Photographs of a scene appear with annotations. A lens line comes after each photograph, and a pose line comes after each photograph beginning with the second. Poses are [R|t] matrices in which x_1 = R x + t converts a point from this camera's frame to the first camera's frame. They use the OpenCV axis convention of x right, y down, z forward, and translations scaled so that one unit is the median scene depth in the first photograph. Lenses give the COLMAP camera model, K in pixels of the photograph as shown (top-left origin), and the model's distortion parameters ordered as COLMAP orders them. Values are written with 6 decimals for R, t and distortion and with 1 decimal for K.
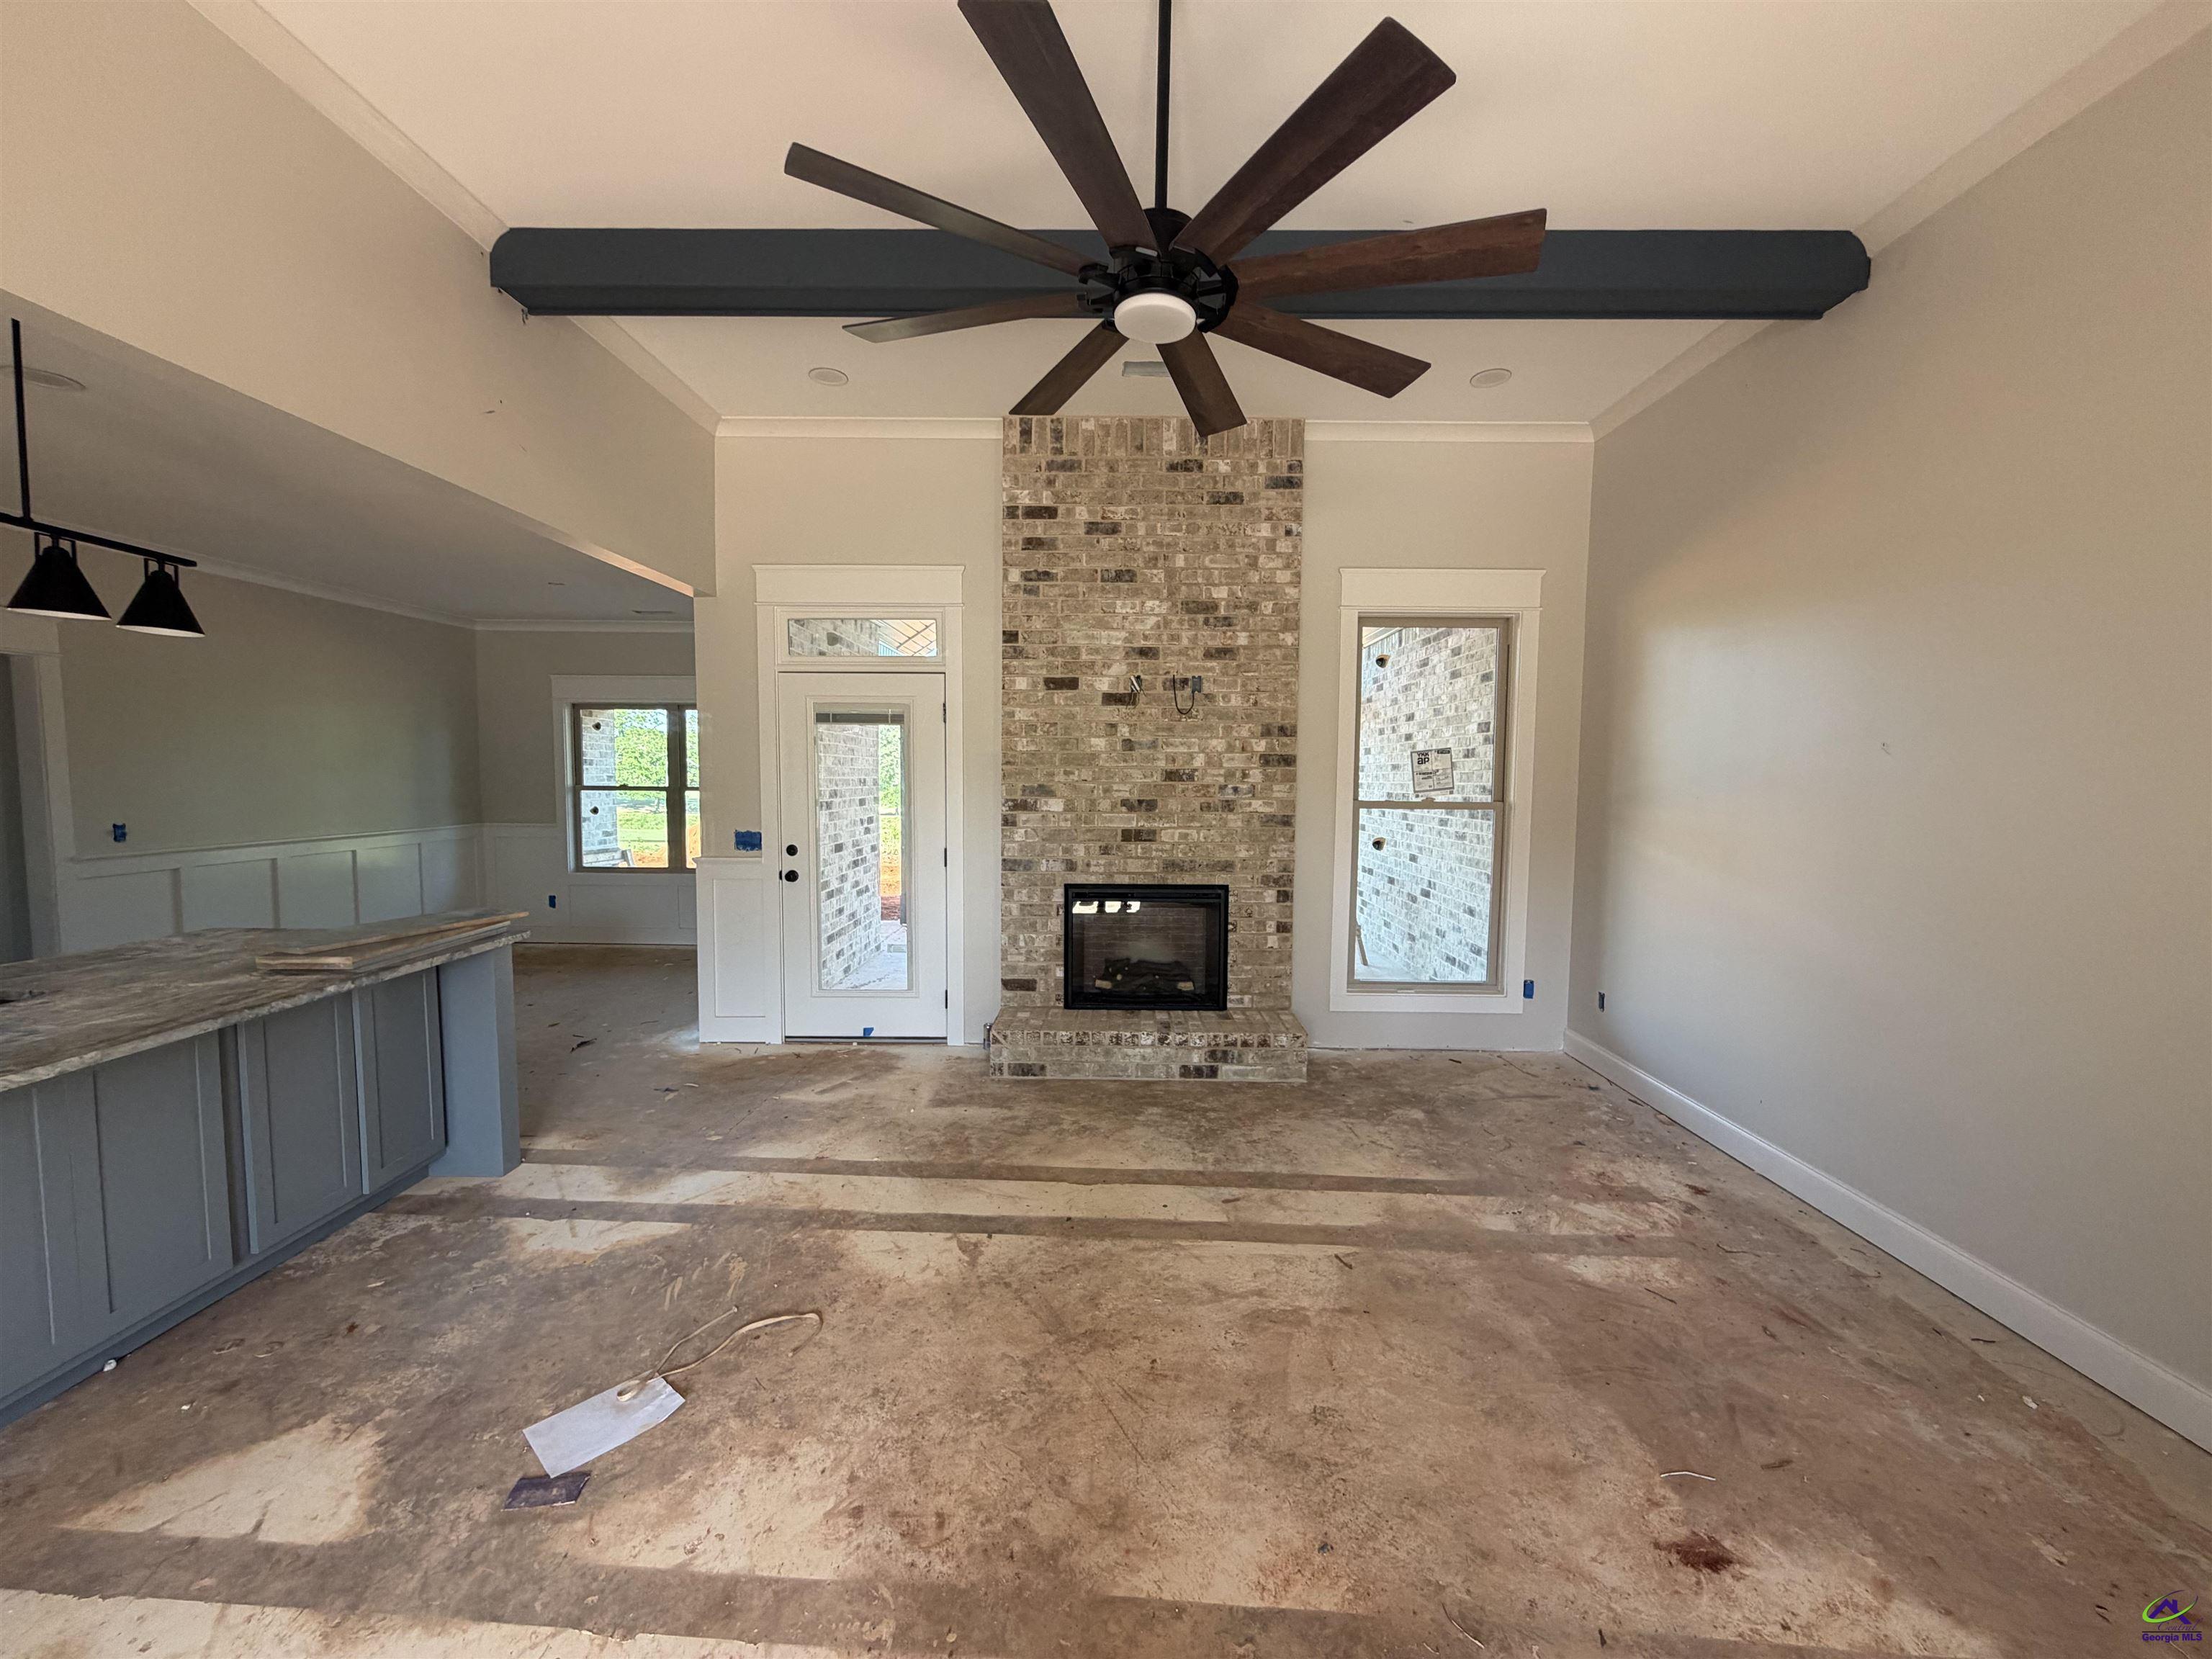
lens RADIAL K [[881.4, 0, 1103.5], [0, 881.4, 825.5], [0, 0, 1]] dist [-0.006960, 0.000924]
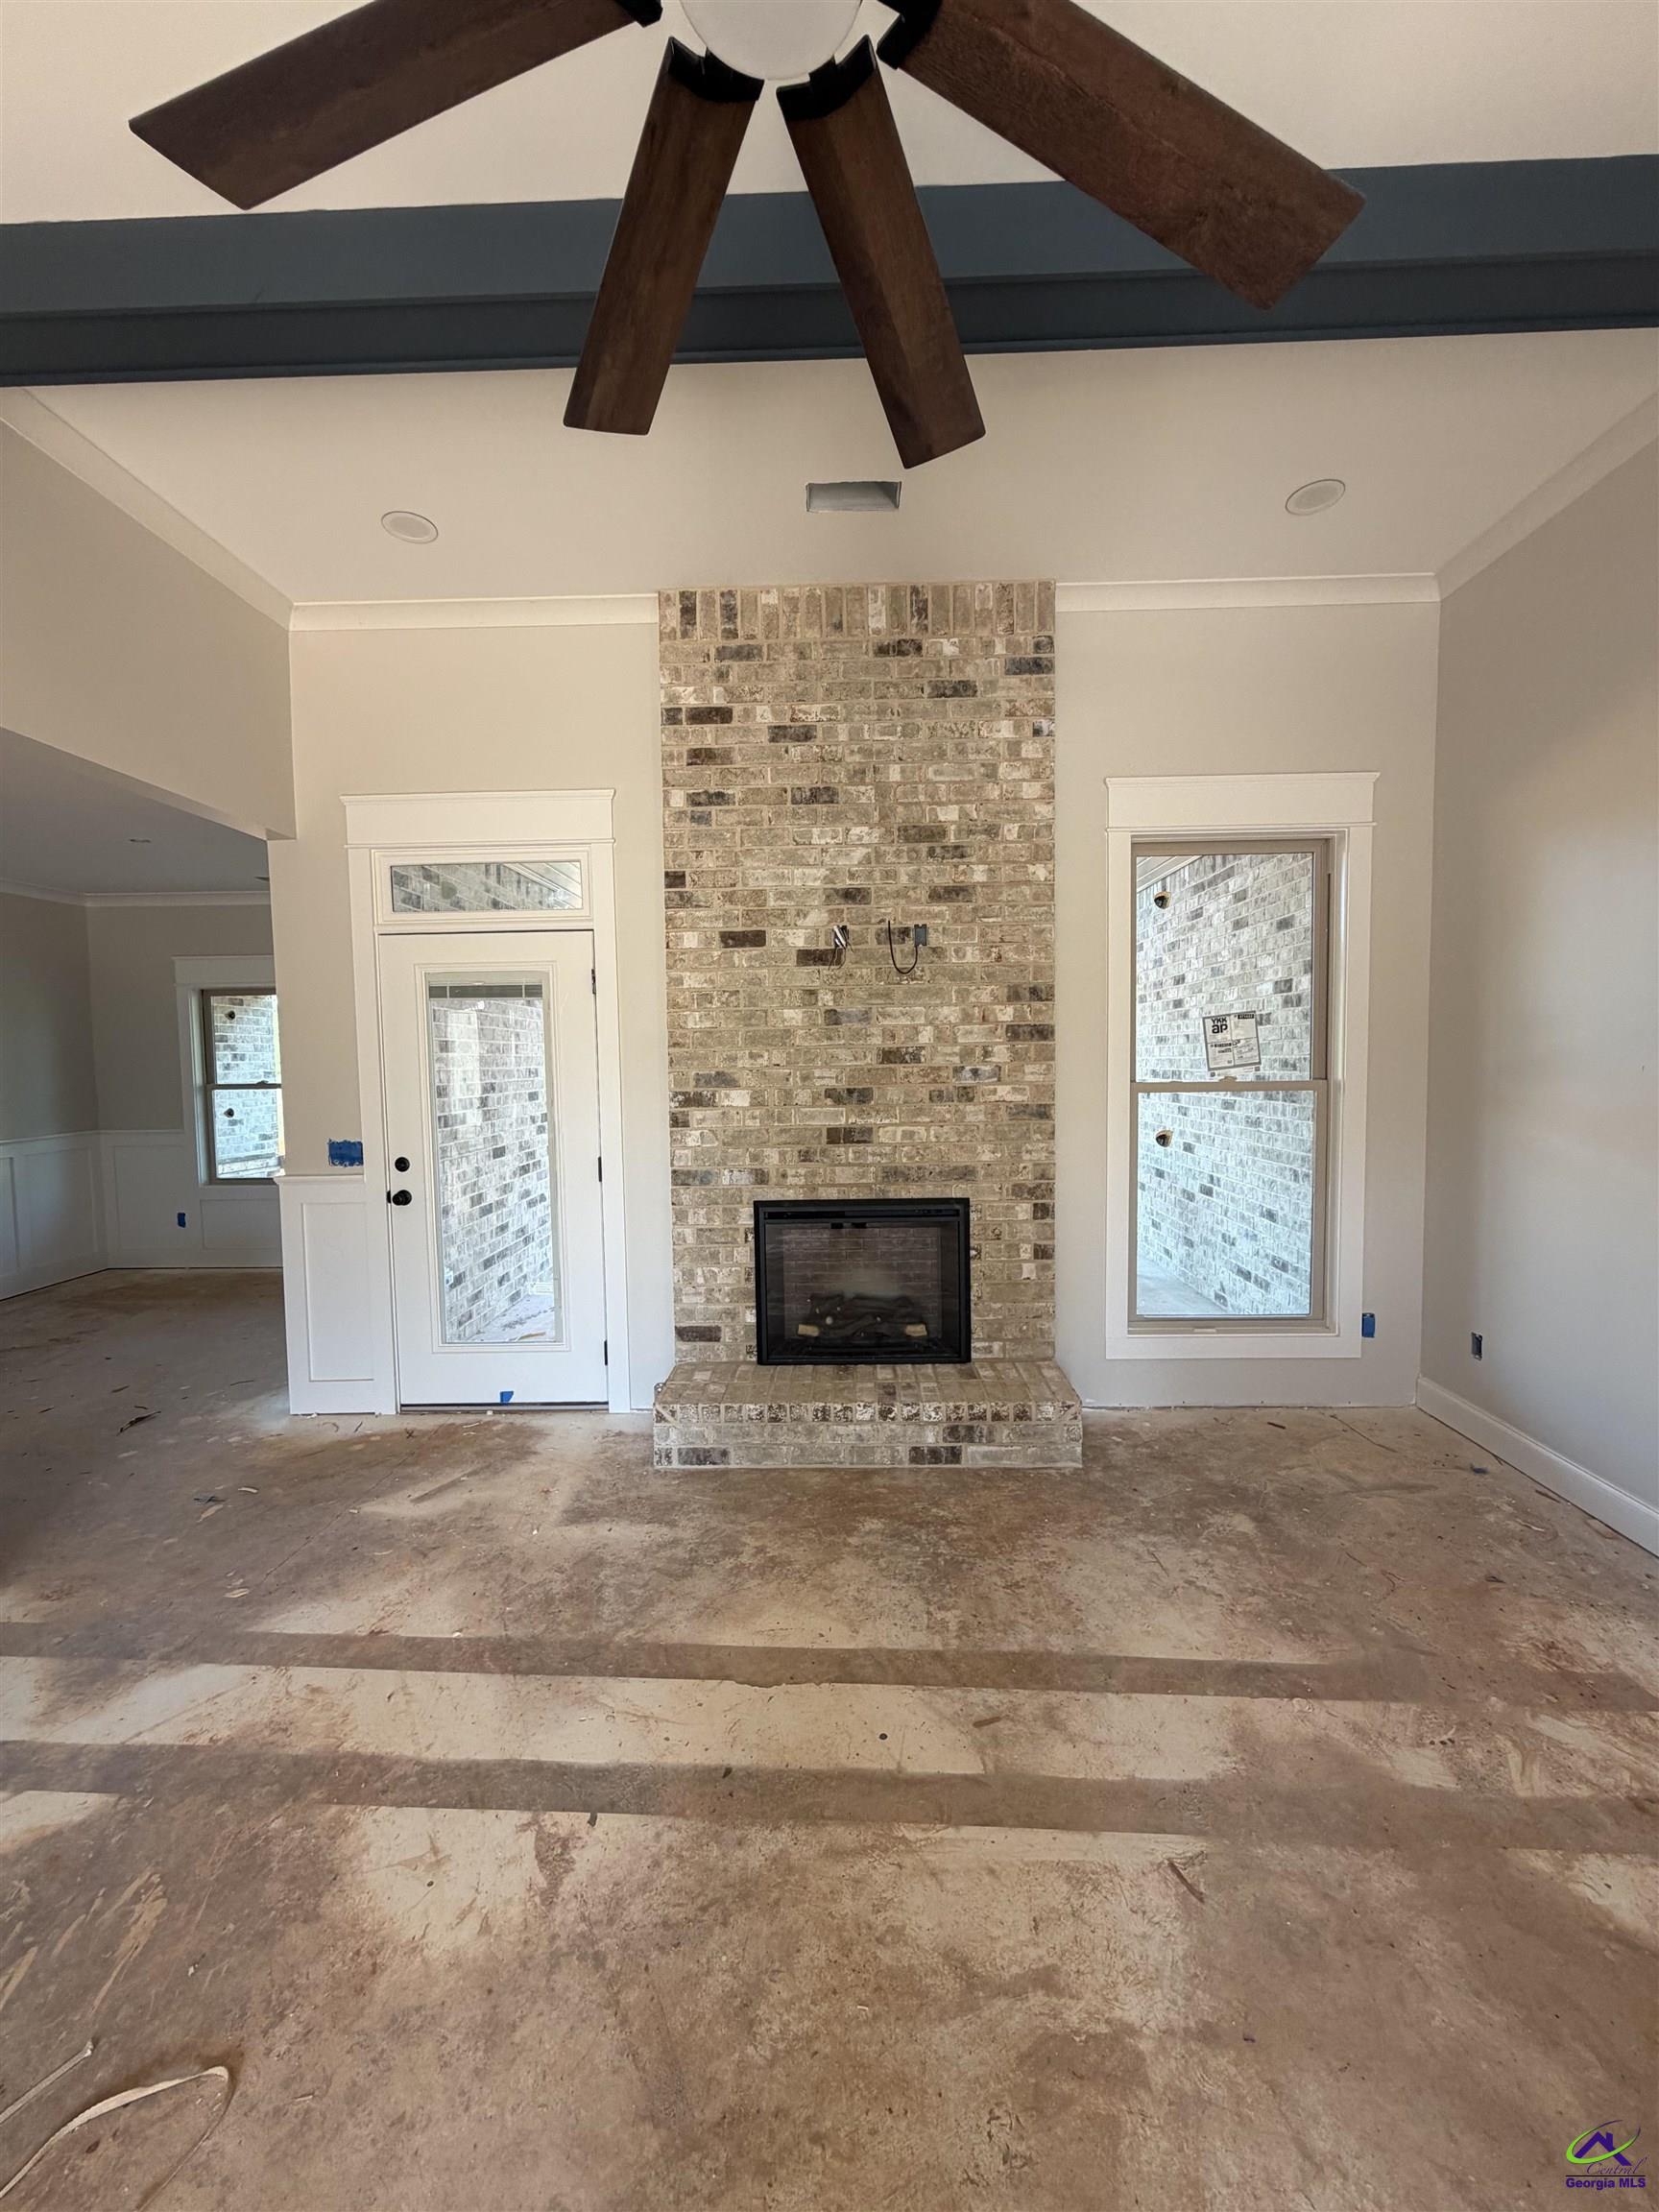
lens RADIAL K [[881.4, 0, 824.8], [0, 881.4, 1100.4], [0, 0, 1]] dist [-0.006960, 0.000924]
pose [[0.999595, -0.023375, -0.016250, 0.032443], [0.023234, 0.999691, -0.008830, -0.013051], [0.016452, 0.008449, 0.999829, 0.241031]]
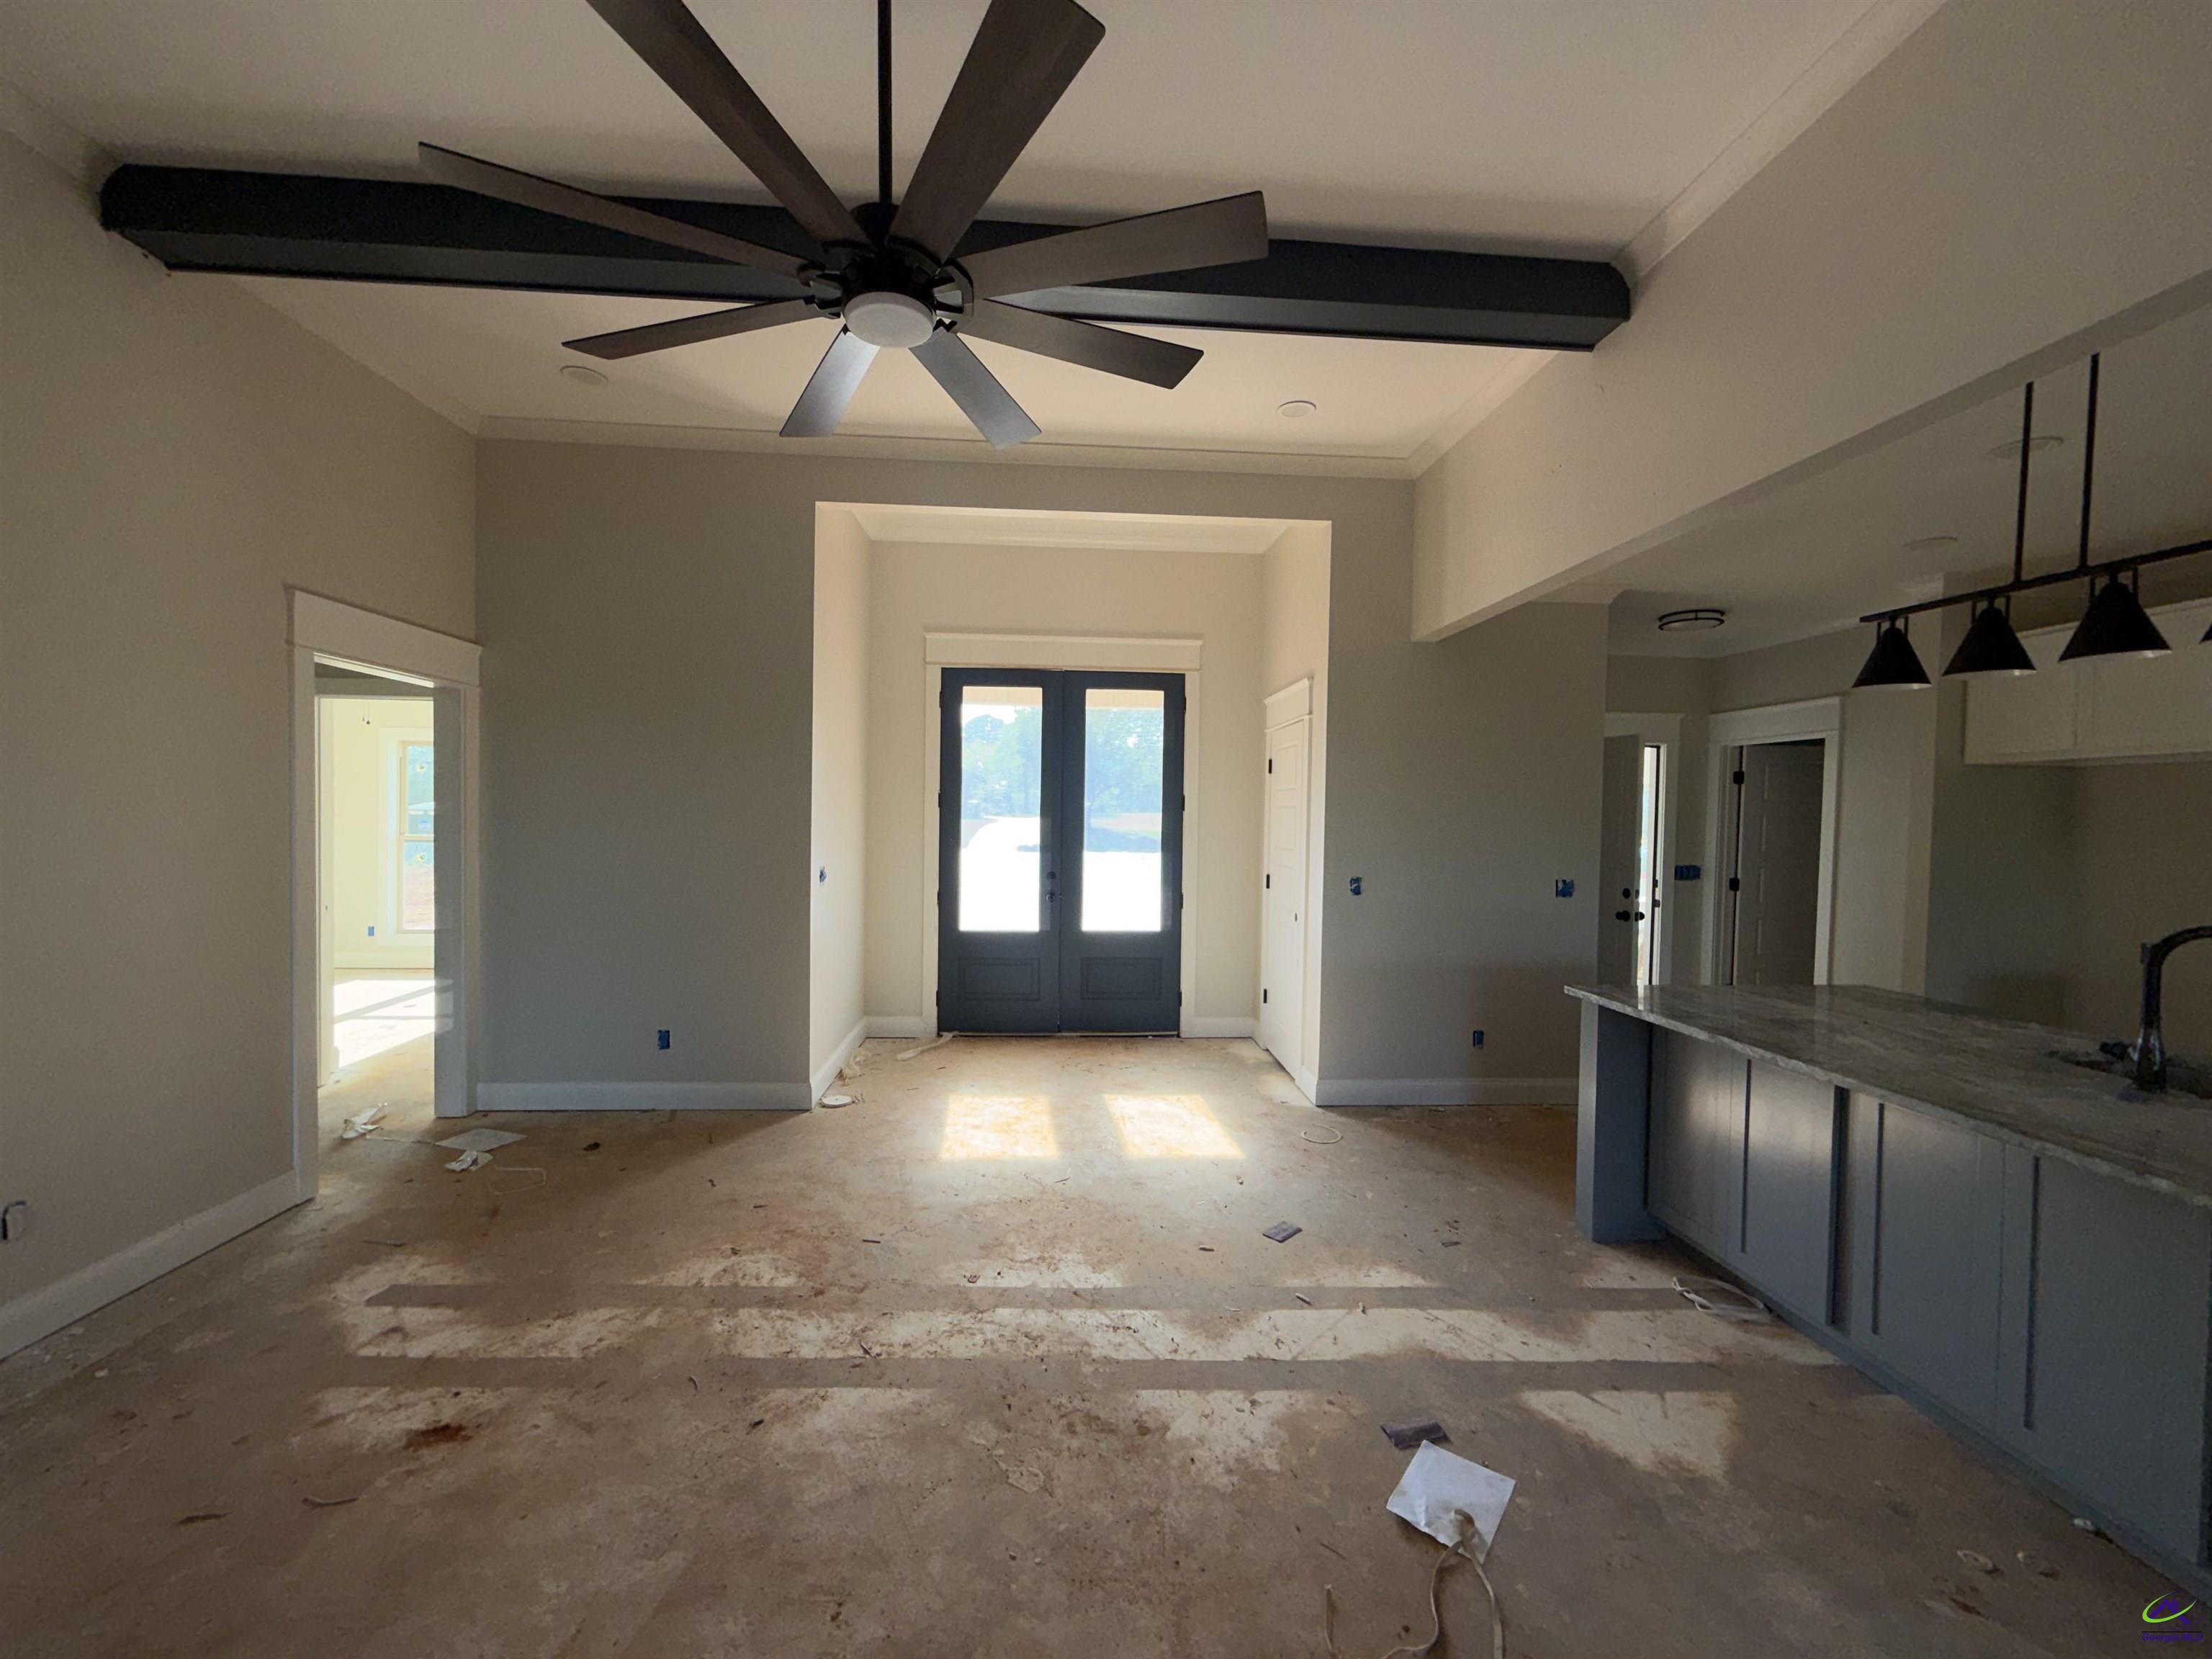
lens RADIAL K [[881.4, 0, 1117.2], [0, 881.4, 827.2], [0, 0, 1]] dist [-0.006960, 0.000924]
pose [[-0.994904, -0.023126, -0.098142, -0.042764], [-0.030660, 0.996638, 0.075973, -0.047903], [0.096056, 0.078594, -0.992268, 0.824533]]
